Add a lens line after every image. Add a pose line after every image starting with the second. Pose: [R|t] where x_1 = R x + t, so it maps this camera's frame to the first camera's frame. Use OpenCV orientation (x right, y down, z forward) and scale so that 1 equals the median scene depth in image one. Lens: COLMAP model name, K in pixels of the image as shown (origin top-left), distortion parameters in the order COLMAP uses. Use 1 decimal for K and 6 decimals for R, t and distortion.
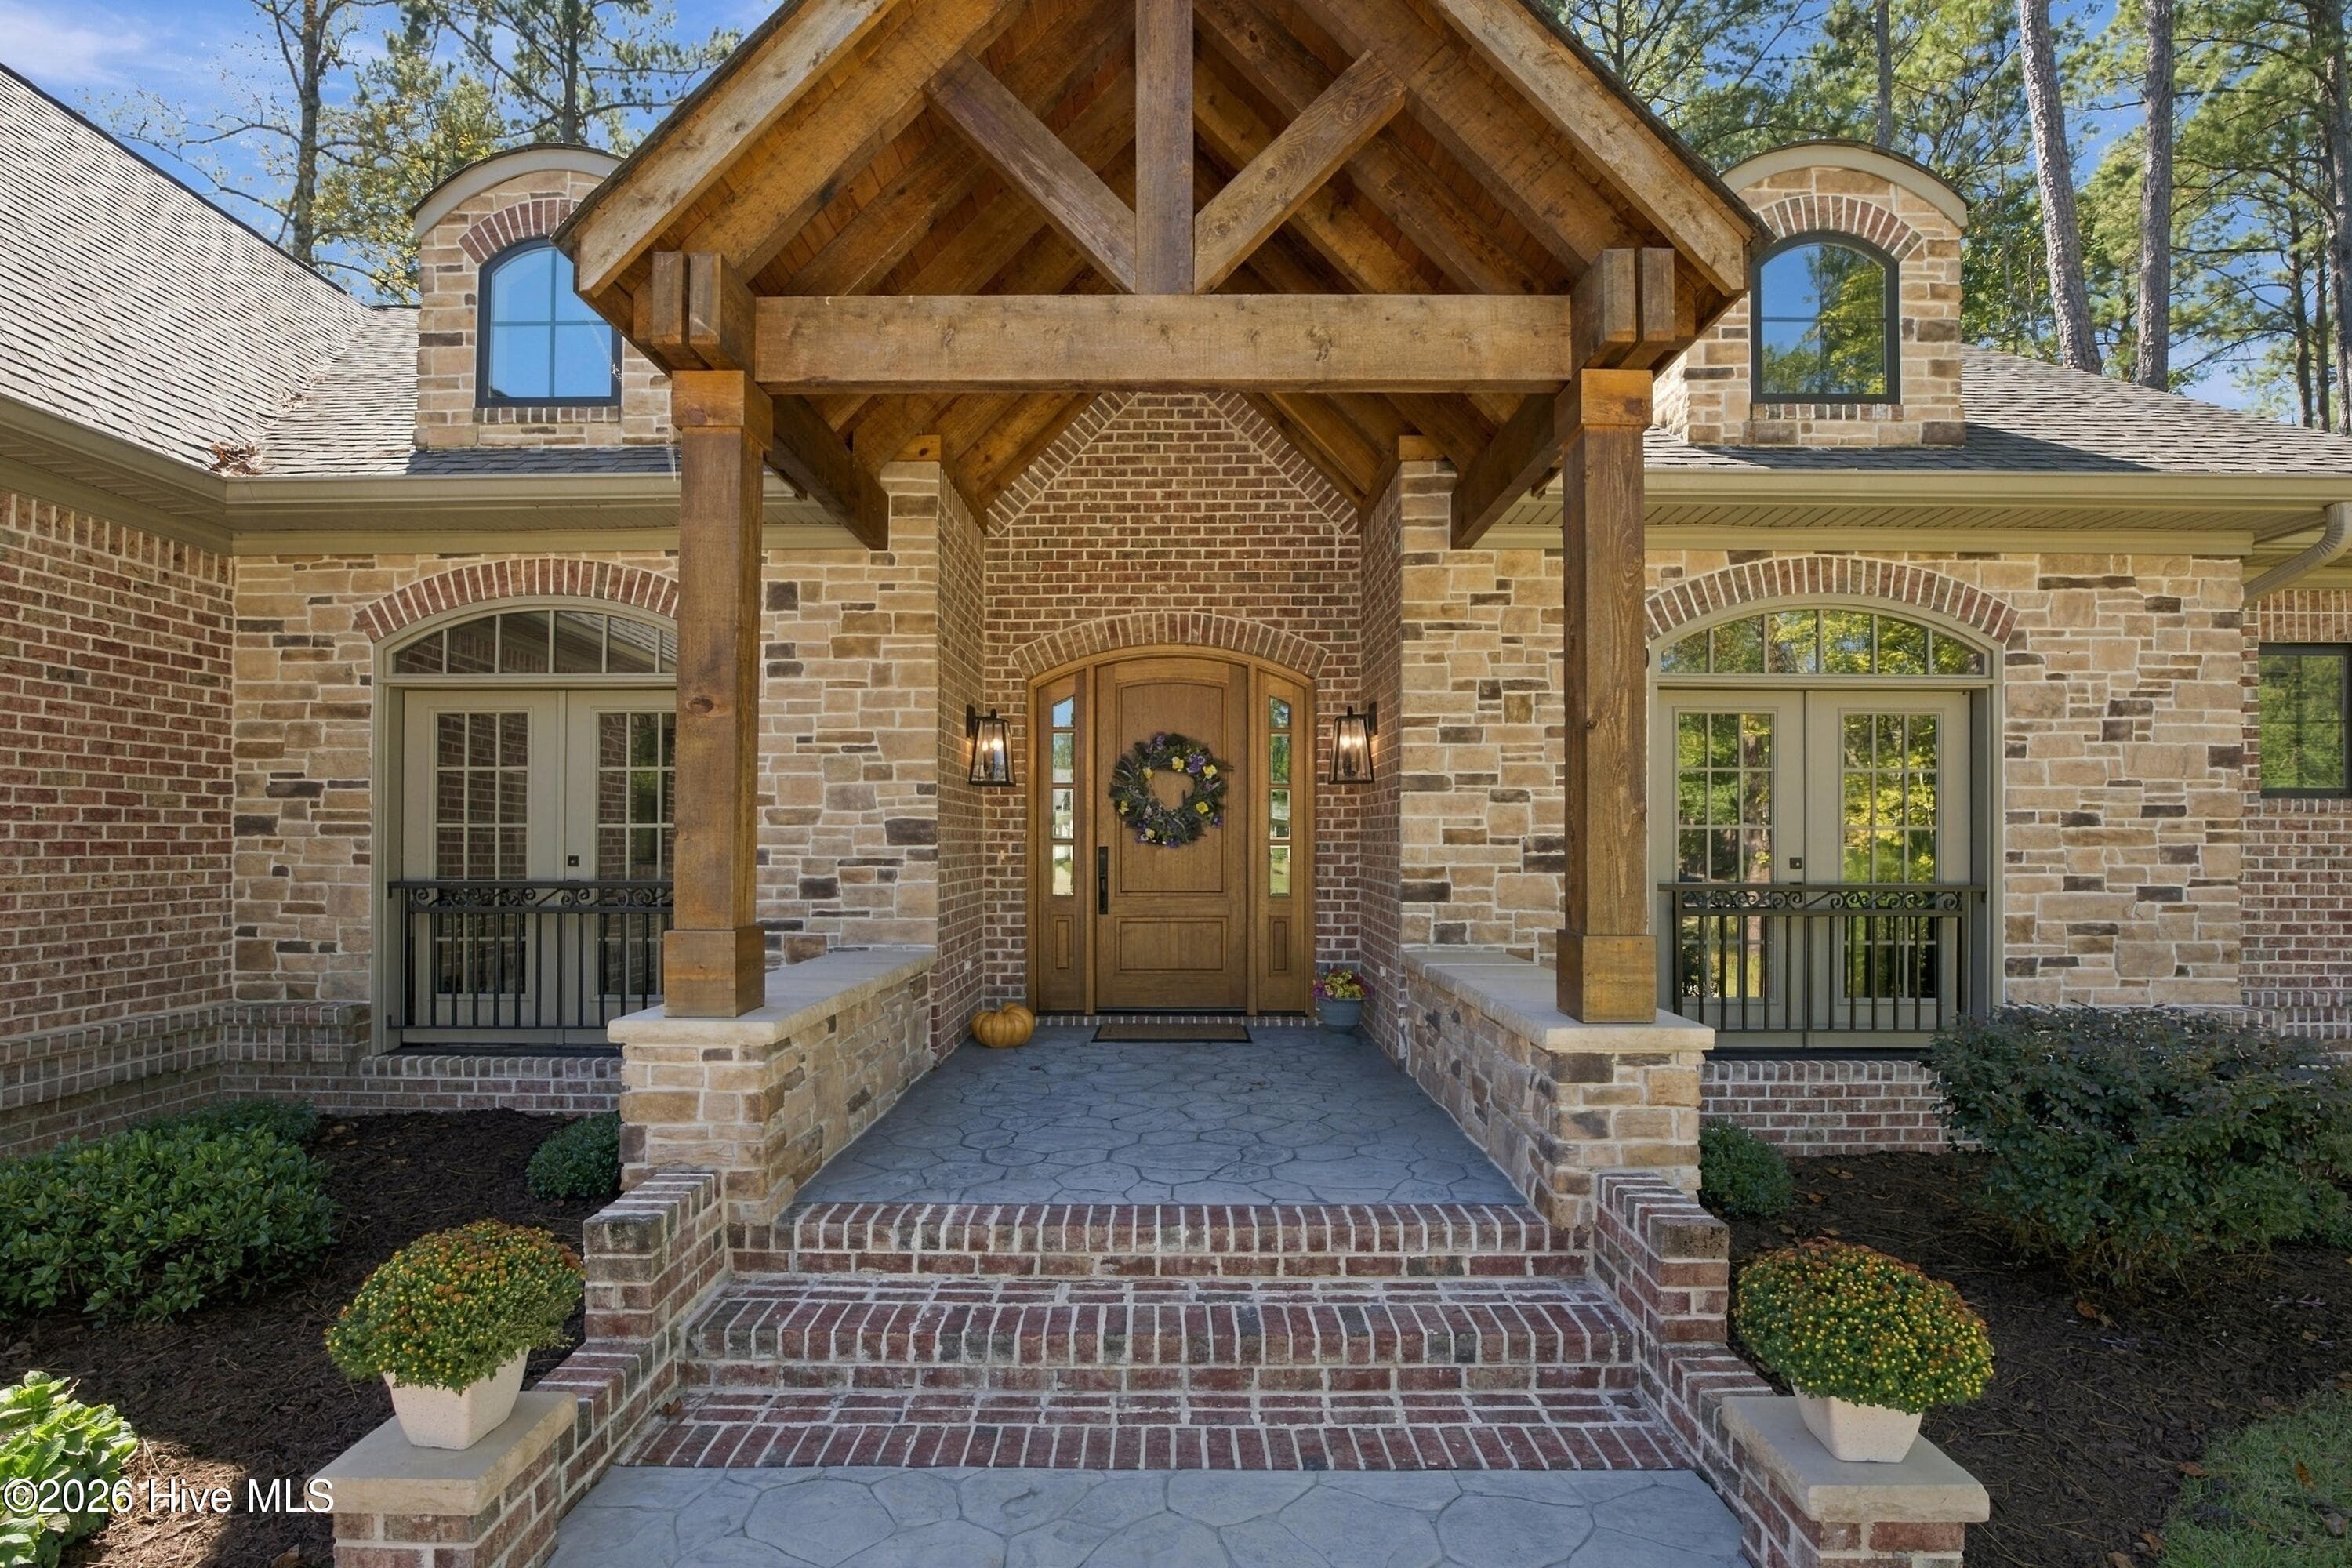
lens RADIAL K [[949.3, 0, 1176.5], [0, 949.3, 801.3], [0, 0, 1]] dist [-0.019029, 0.000620]
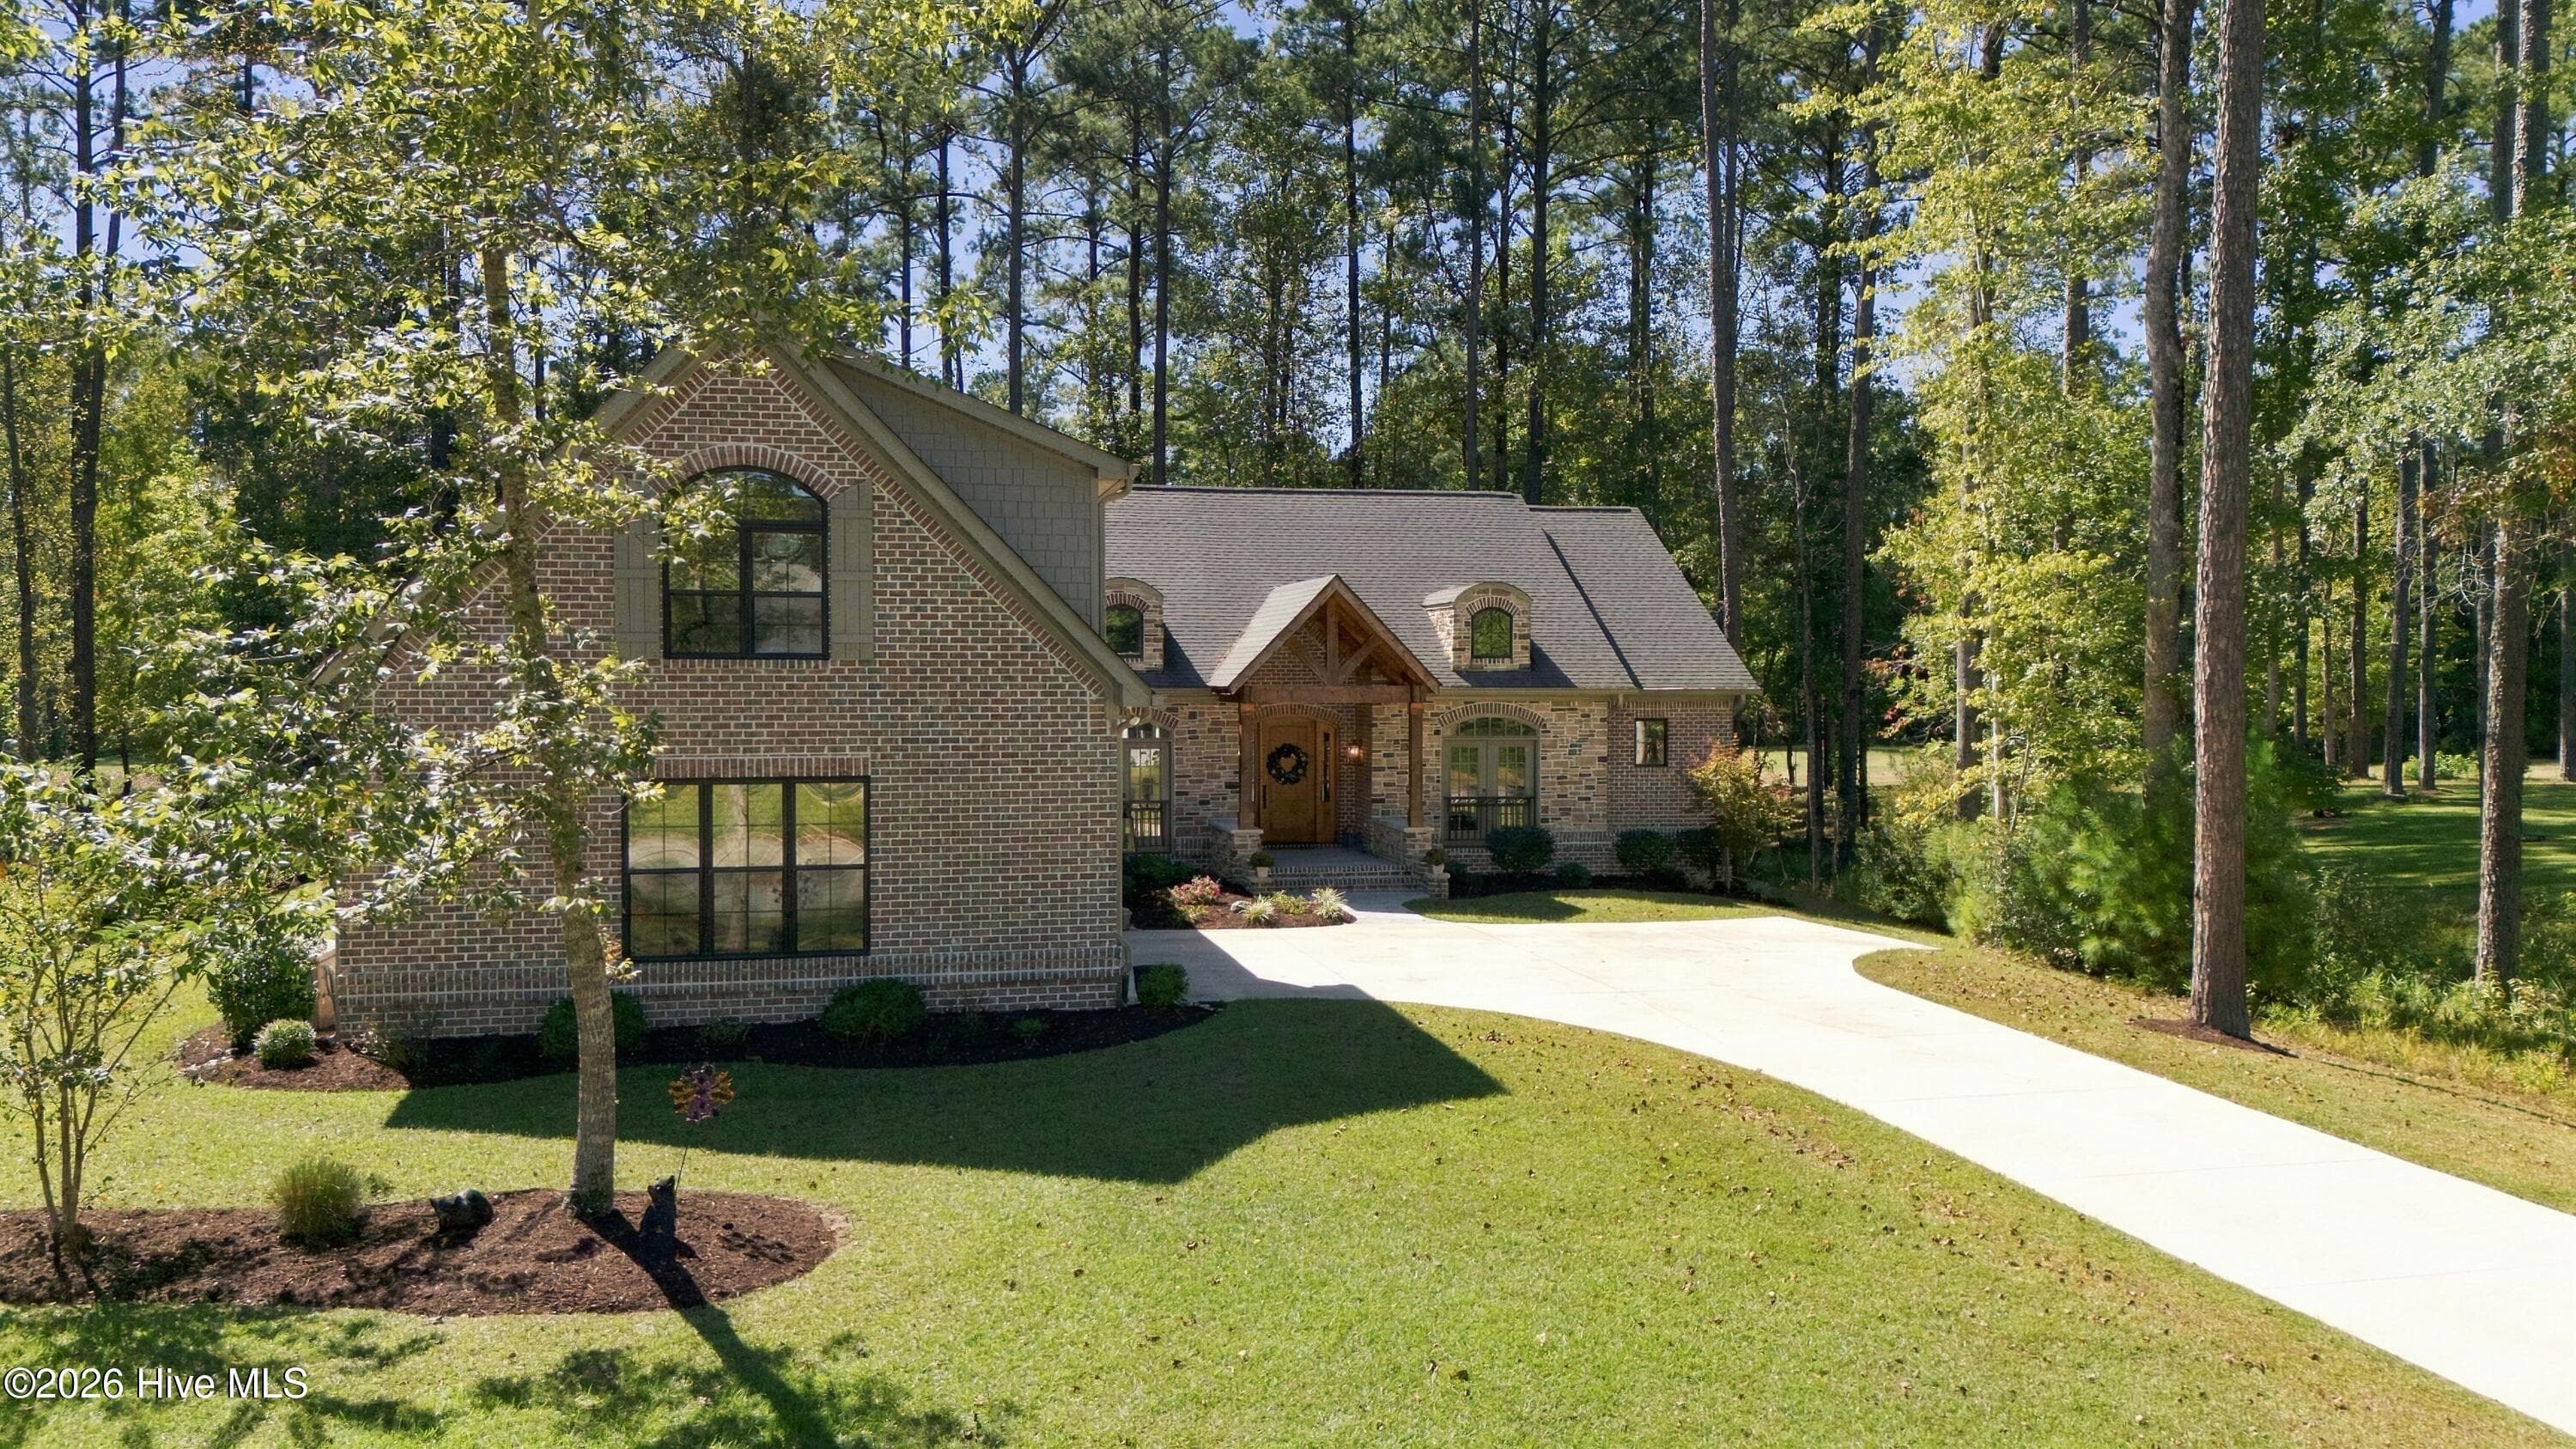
lens RADIAL K [[1910.5, 0, 1288.0], [0, 1910.5, 724.5], [0, 0, 1]] dist [0.120729, -0.110168]
pose [[0.972654, -0.005147, 0.232202, -1.654836], [-0.006179, 0.998827, 0.048020, -0.508371], [-0.232176, -0.048141, 0.971482, -5.615379]]
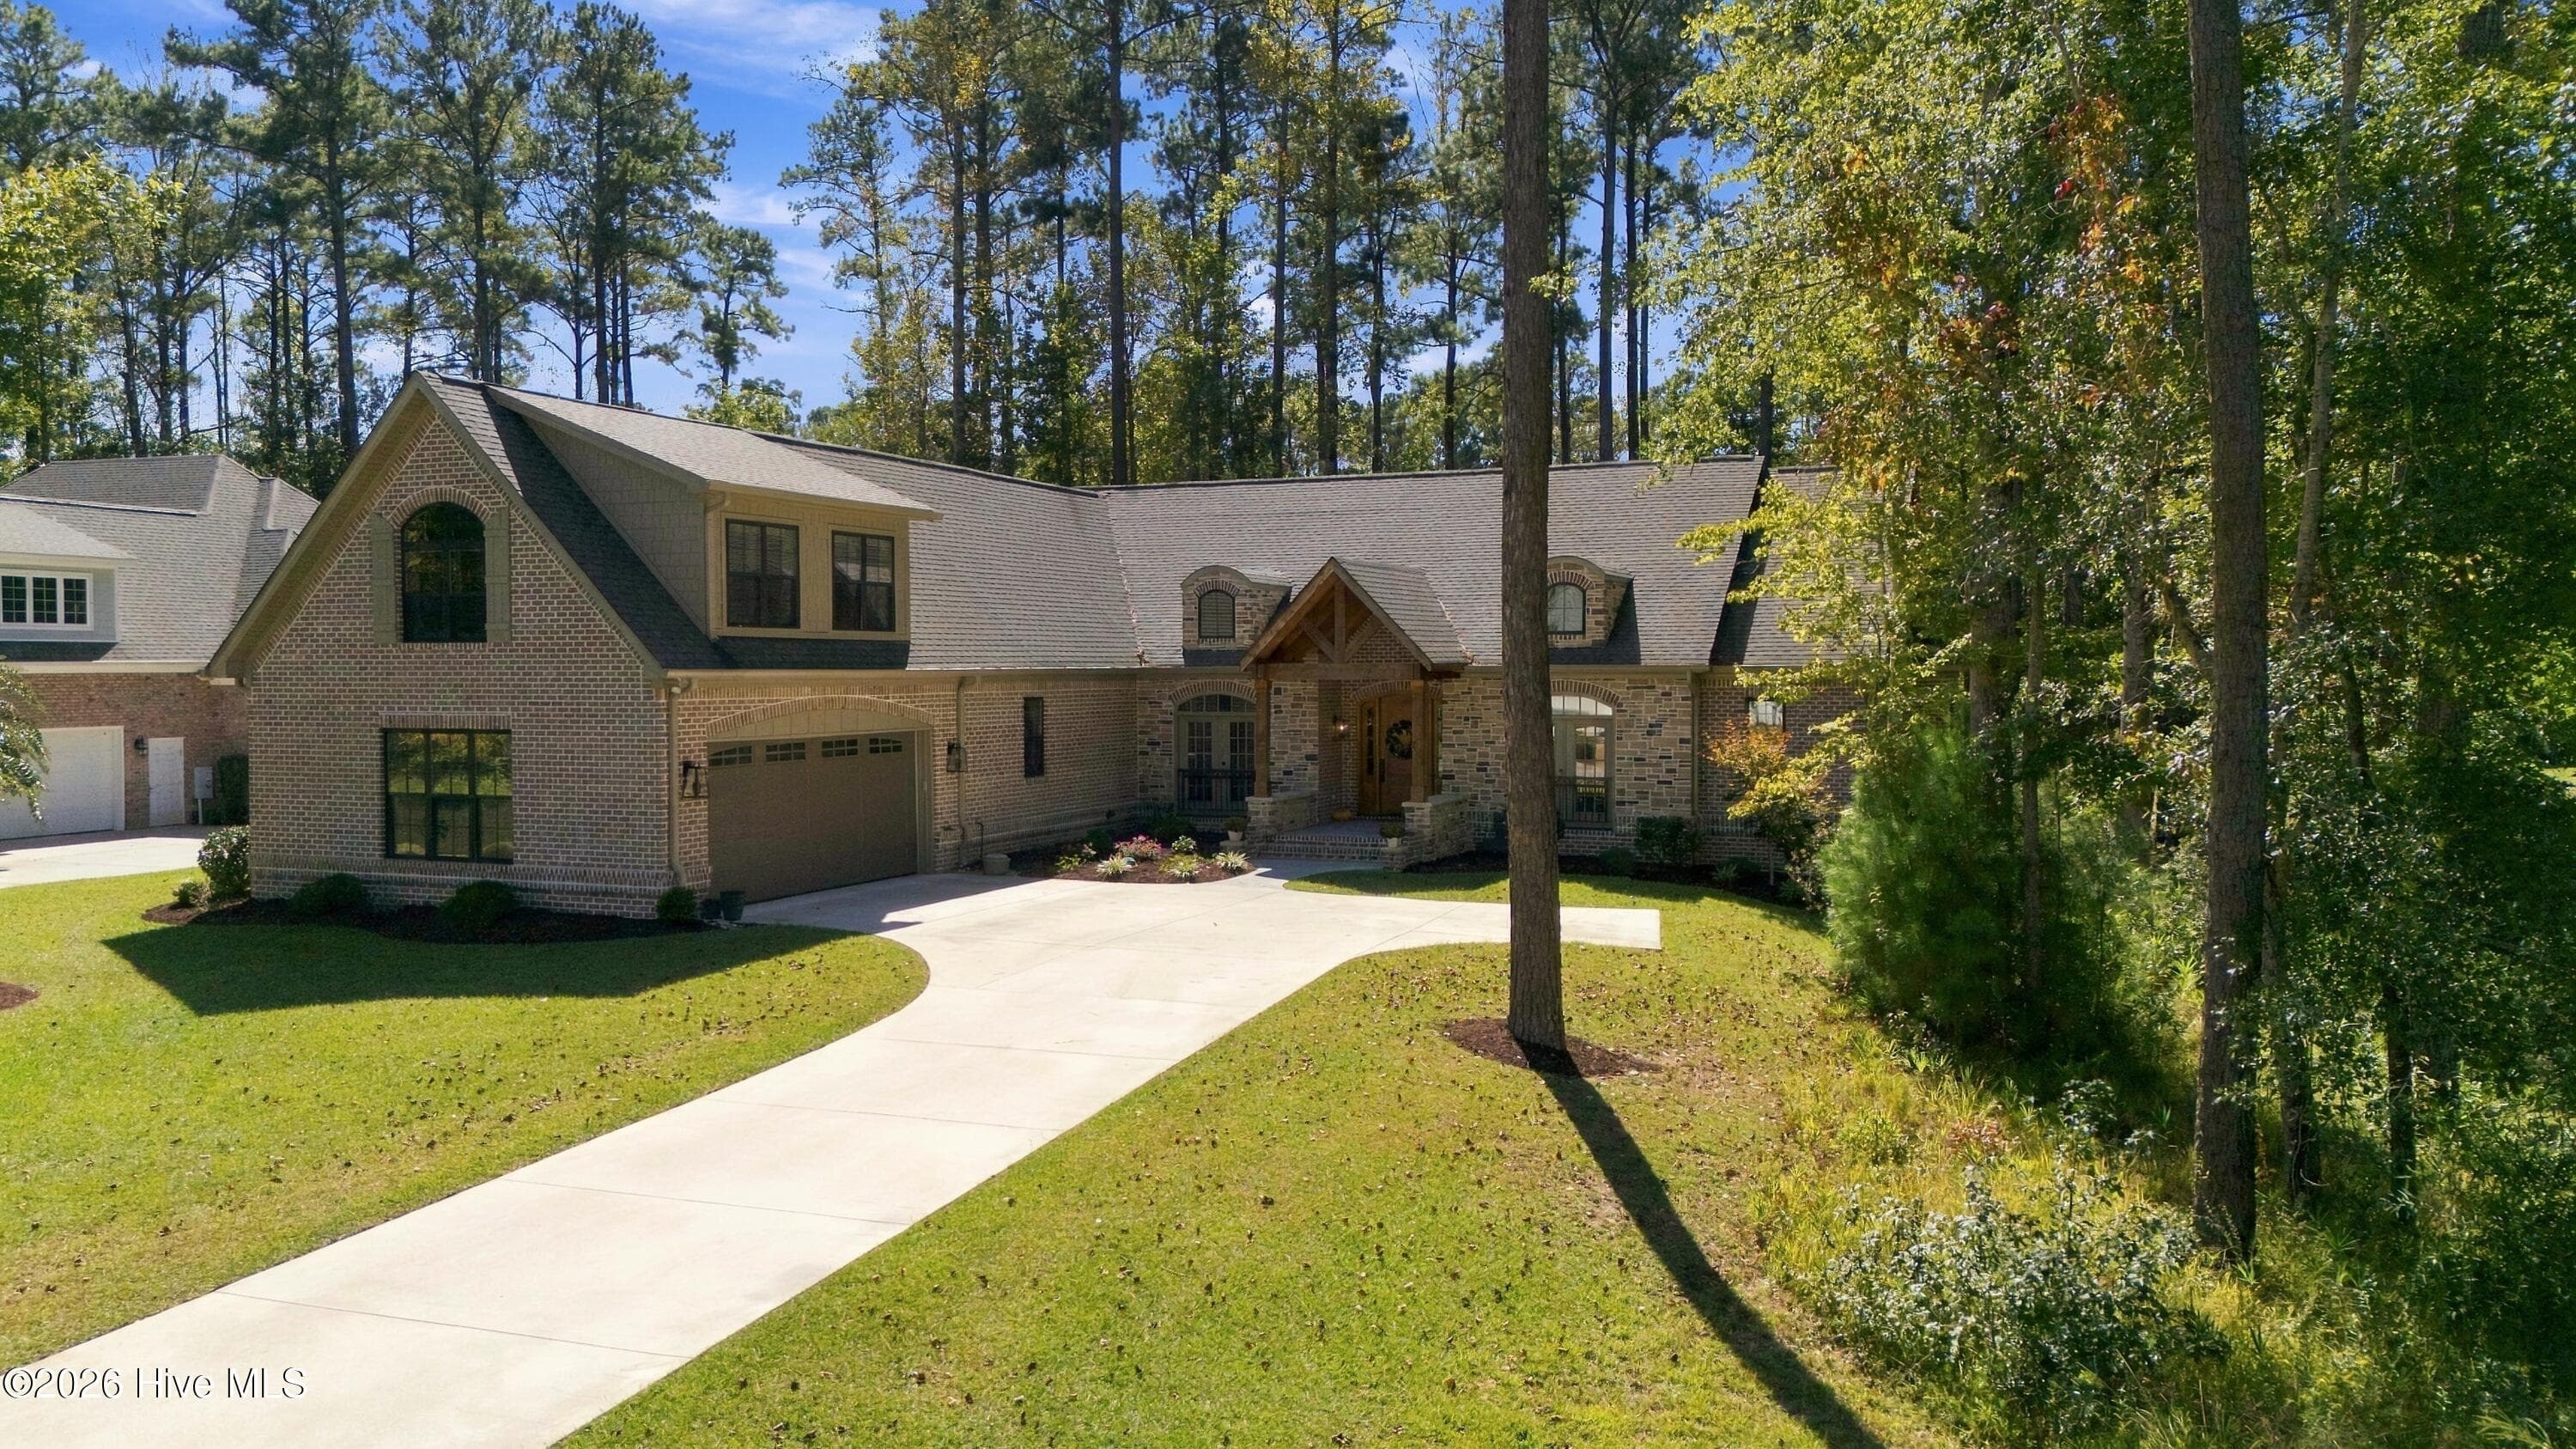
lens RADIAL K [[1910.5, 0, 1288.0], [0, 1910.5, 724.5], [0, 0, 1]] dist [0.120729, -0.110168]
pose [[0.923361, 0.008633, -0.383835, 2.396798], [0.012918, 0.998483, 0.053532, -0.476827], [0.383714, -0.054388, 0.921849, -5.654197]]
